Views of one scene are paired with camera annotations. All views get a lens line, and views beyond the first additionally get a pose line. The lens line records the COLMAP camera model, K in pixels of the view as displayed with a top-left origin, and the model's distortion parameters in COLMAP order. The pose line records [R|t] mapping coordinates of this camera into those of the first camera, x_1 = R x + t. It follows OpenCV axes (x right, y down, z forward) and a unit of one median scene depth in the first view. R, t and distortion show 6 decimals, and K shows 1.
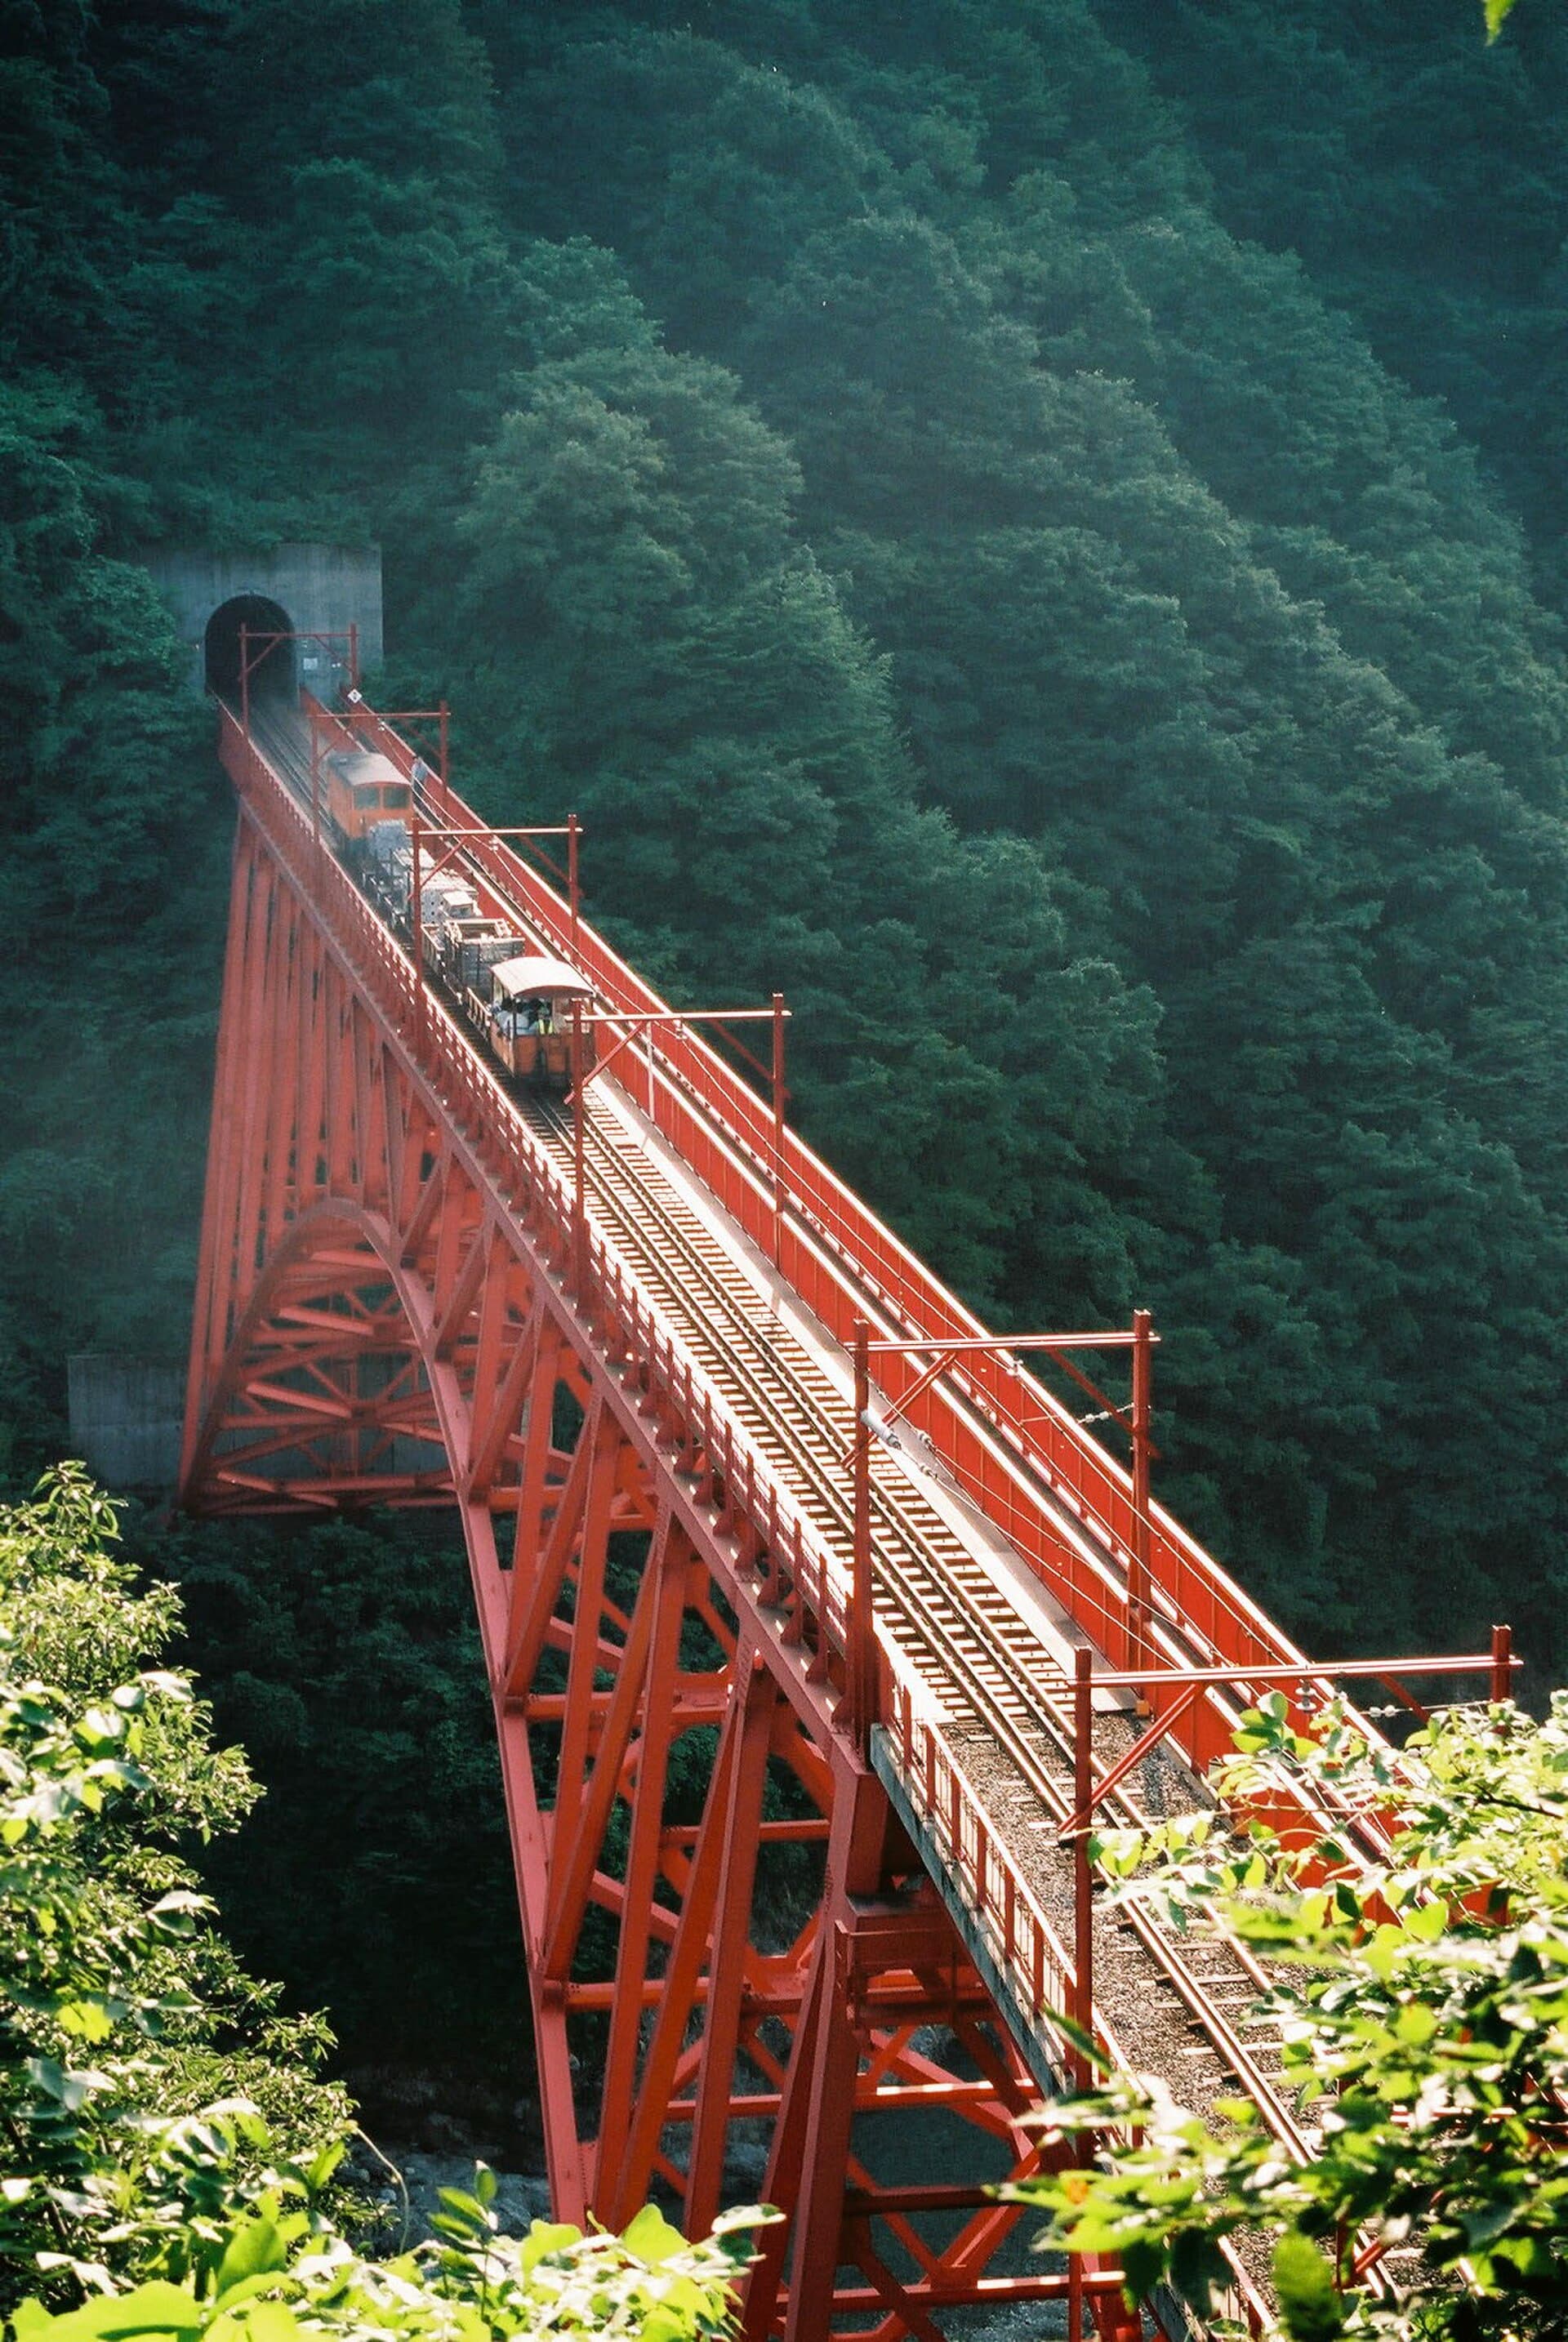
lens RADIAL K [[4954.5, 0, 784.0], [0, 4954.5, 1171.0], [0, 0, 1]] dist [0.043422, 0.281418]
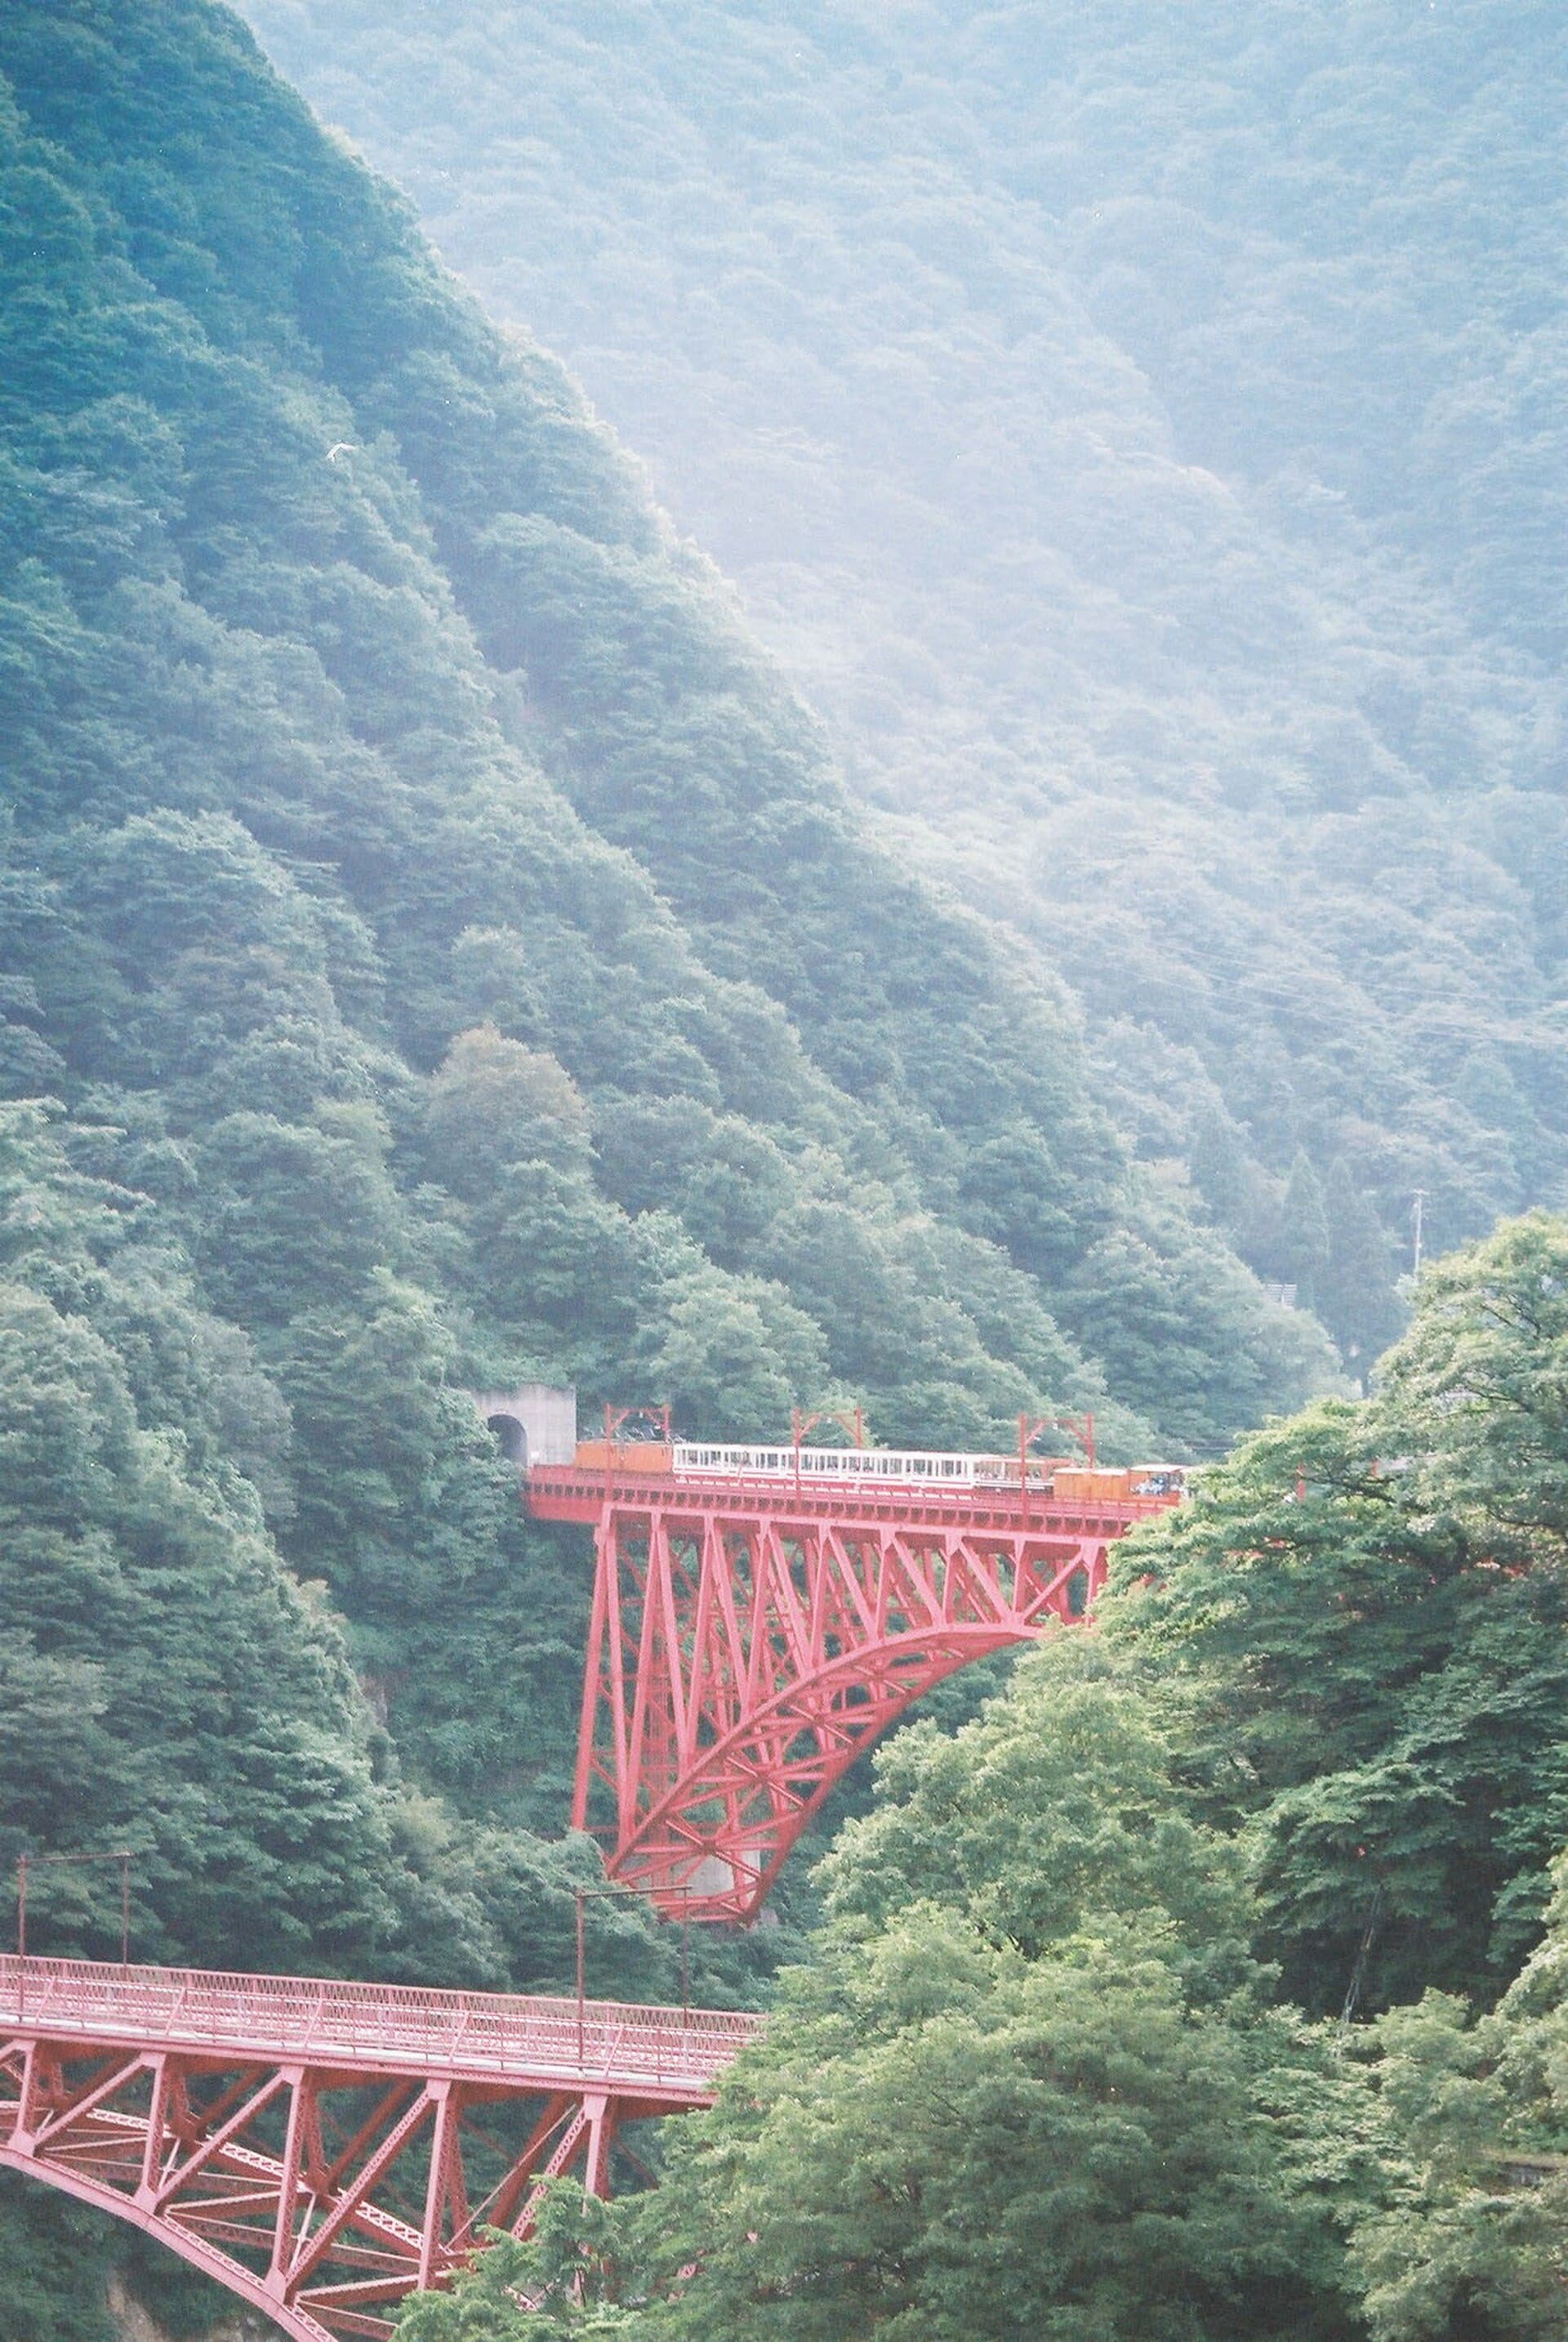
lens RADIAL K [[4954.5, 0, 784.0], [0, 4954.5, 1171.0], [0, 0, 1]] dist [0.043422, 0.281418]
pose [[0.972350, 0.013209, 0.233156, -0.402265], [0.040609, 0.973624, -0.224516, 0.180908], [-0.229972, 0.227776, 0.946166, -0.610074]]
